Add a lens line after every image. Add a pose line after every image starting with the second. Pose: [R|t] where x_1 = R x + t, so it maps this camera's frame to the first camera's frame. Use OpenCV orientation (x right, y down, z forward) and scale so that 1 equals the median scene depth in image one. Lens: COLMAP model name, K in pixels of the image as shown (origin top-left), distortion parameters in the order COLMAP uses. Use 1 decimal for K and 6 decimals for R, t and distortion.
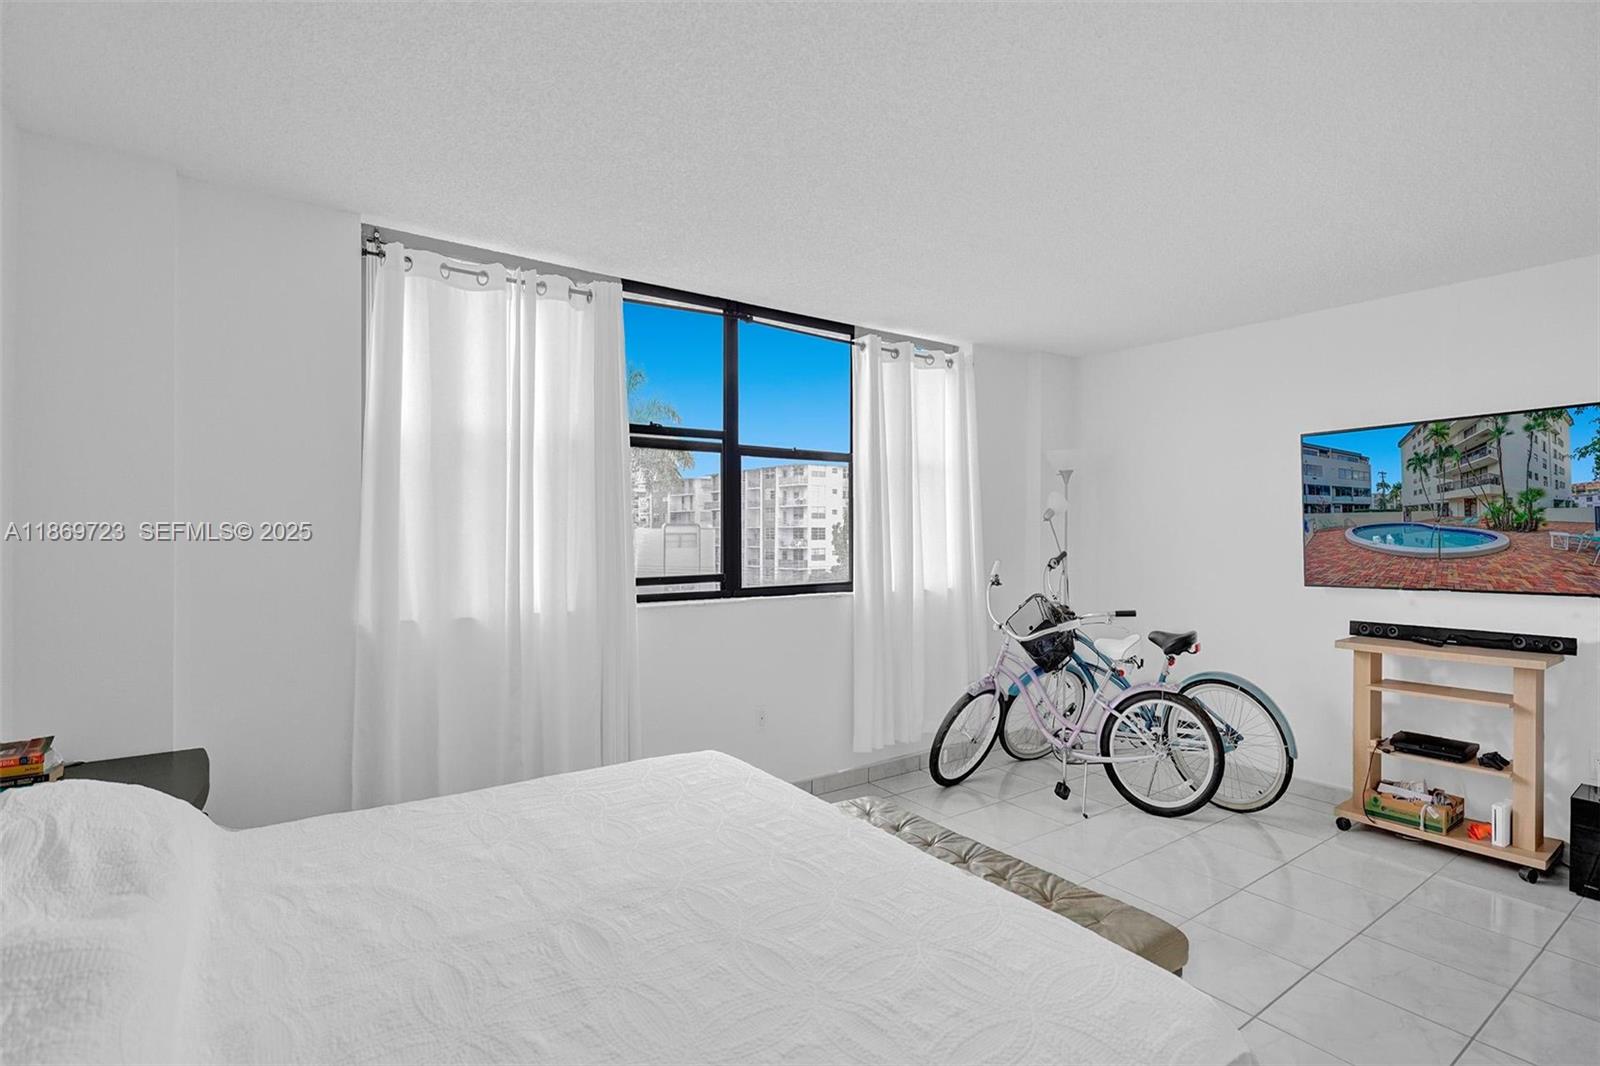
lens RADIAL K [[739.9, 0, 813.0], [0, 739.9, 529.3], [0, 0, 1]] dist [-0.004895, 0.003837]
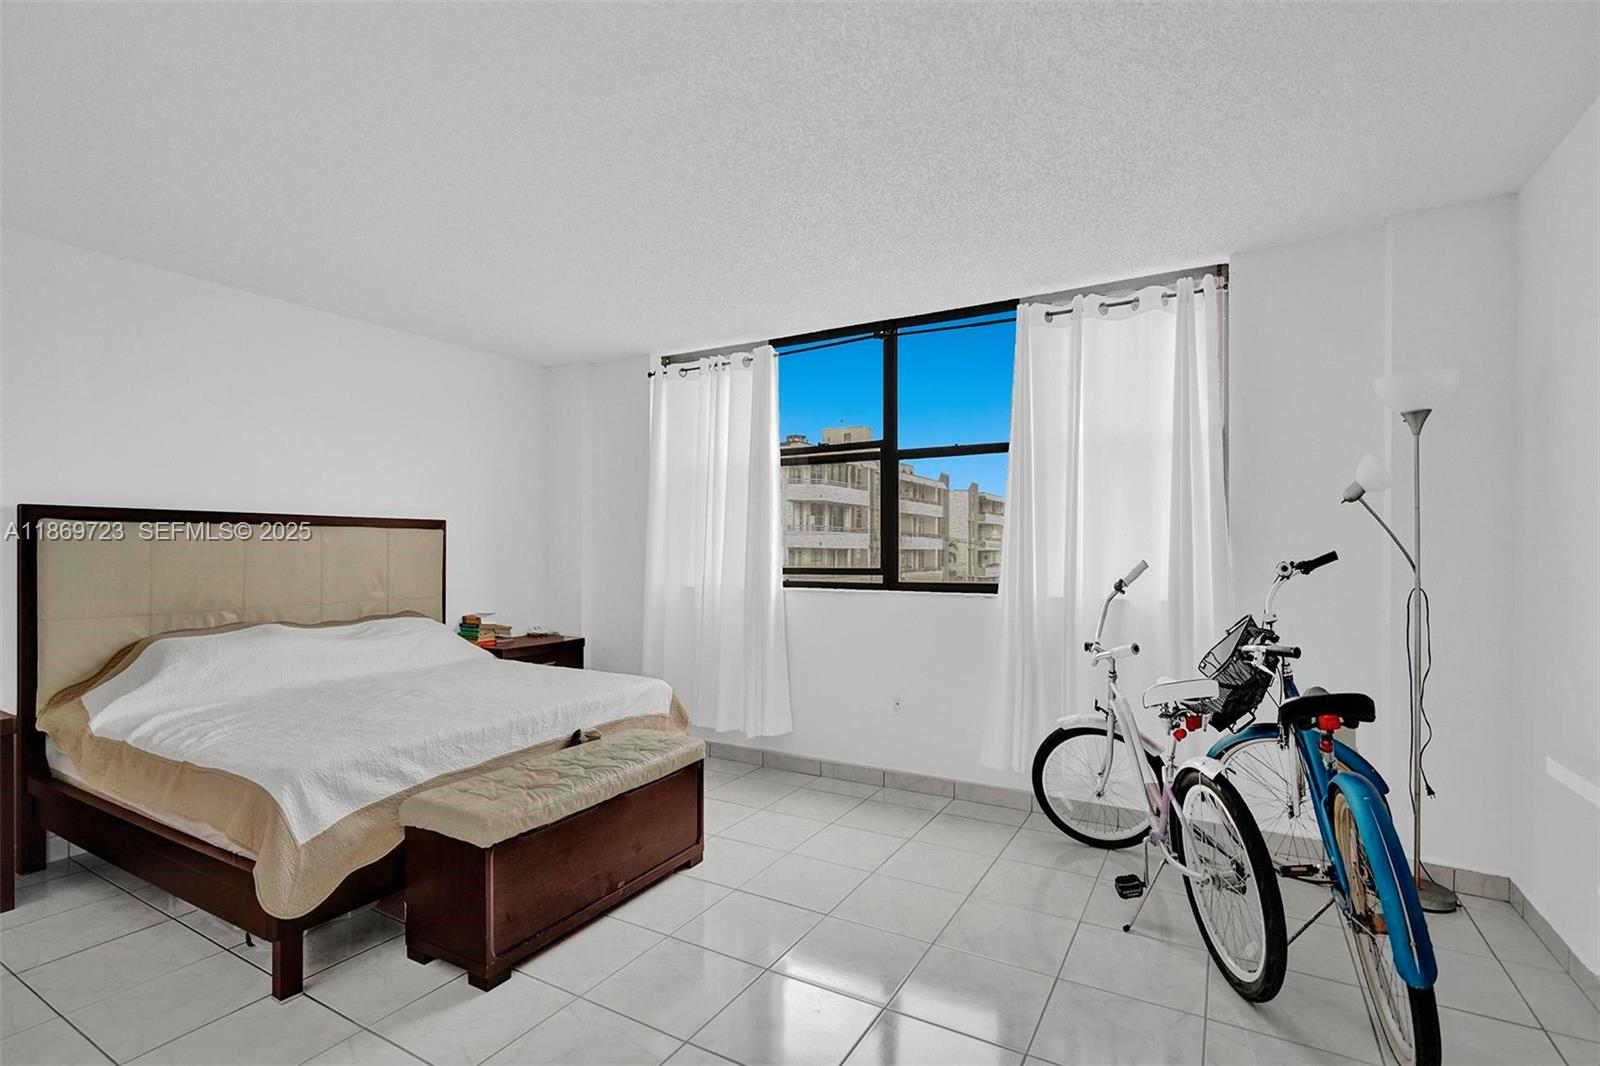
lens RADIAL K [[739.9, 0, 807.6], [0, 739.9, 544.6], [0, 0, 1]] dist [-0.004895, 0.003837]
pose [[0.442515, -0.014437, -0.896645, 0.823764], [0.008347, 0.999893, -0.011980, 0.037011], [0.896722, -0.002183, 0.442589, 0.408448]]
